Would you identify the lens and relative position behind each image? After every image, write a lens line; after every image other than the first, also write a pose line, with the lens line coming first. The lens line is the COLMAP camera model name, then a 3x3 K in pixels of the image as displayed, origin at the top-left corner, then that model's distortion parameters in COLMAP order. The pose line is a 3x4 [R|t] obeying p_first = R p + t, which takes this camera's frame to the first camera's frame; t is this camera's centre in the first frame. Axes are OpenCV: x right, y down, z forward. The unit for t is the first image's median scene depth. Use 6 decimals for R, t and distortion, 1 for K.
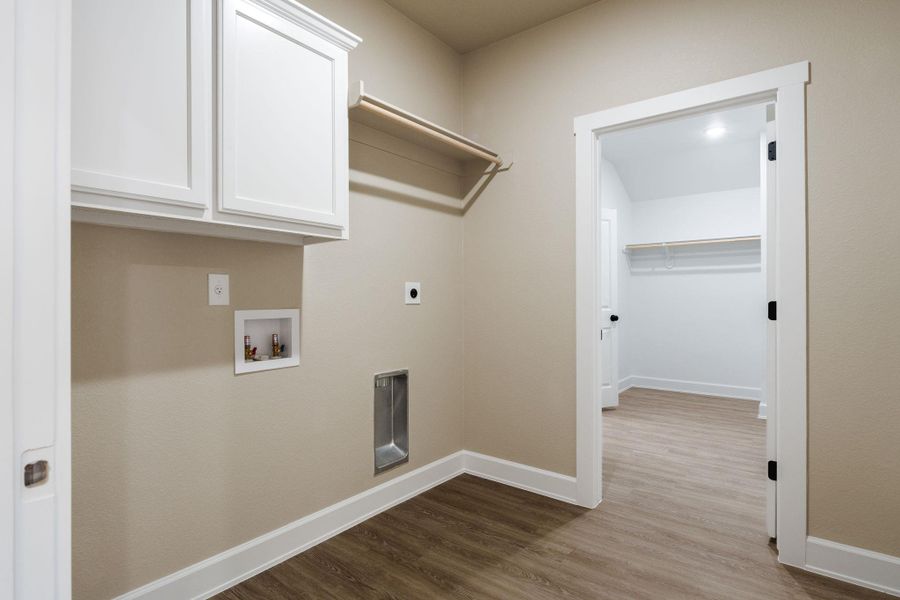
lens RADIAL K [[461.1, 0, 450.0], [0, 461.1, 300.0], [0, 0, 1]] dist [-0.004635, -0.000304]
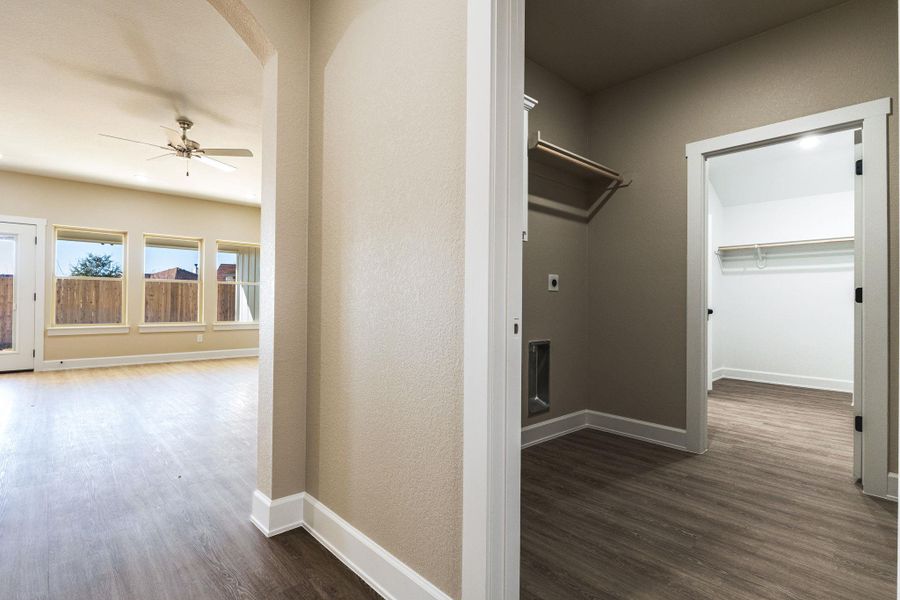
lens RADIAL K [[444.8, 0, 455.6], [0, 444.8, 298.9], [0, 0, 1]] dist [-0.004387, -0.001025]
pose [[0.988947, 0.009640, -0.147956, -0.172908], [-0.011103, 0.999897, -0.009065, 0.047294], [0.147854, 0.010607, 0.988952, -0.296896]]
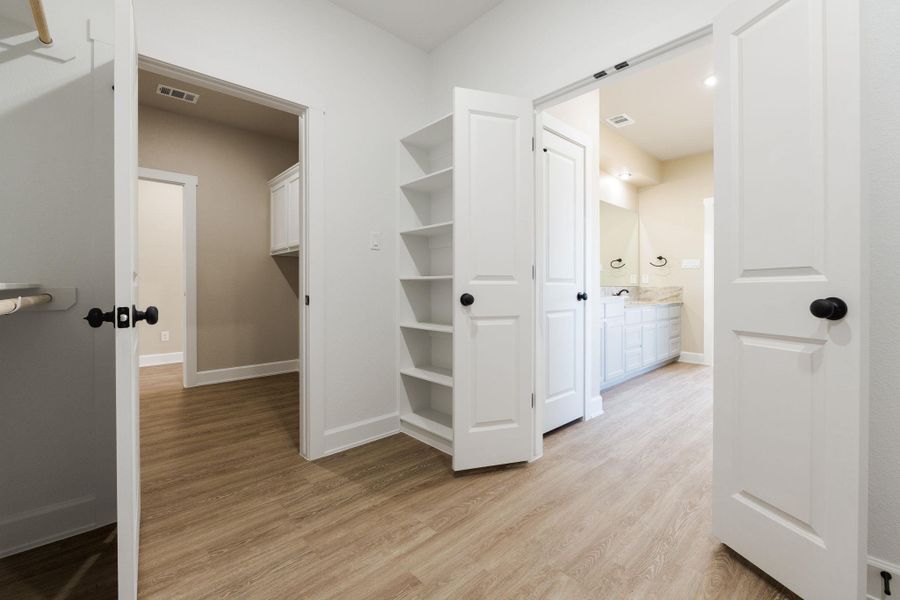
lens RADIAL K [[394.6, 0, 446.9], [0, 394.6, 295.6], [0, 0, 1]] dist [-0.001430, -0.000462]
pose [[-0.183863, 0.008436, -0.982916, 1.157791], [-0.001865, 0.999958, 0.008931, 0.062489], [0.982950, 0.003476, -0.183840, 1.500004]]
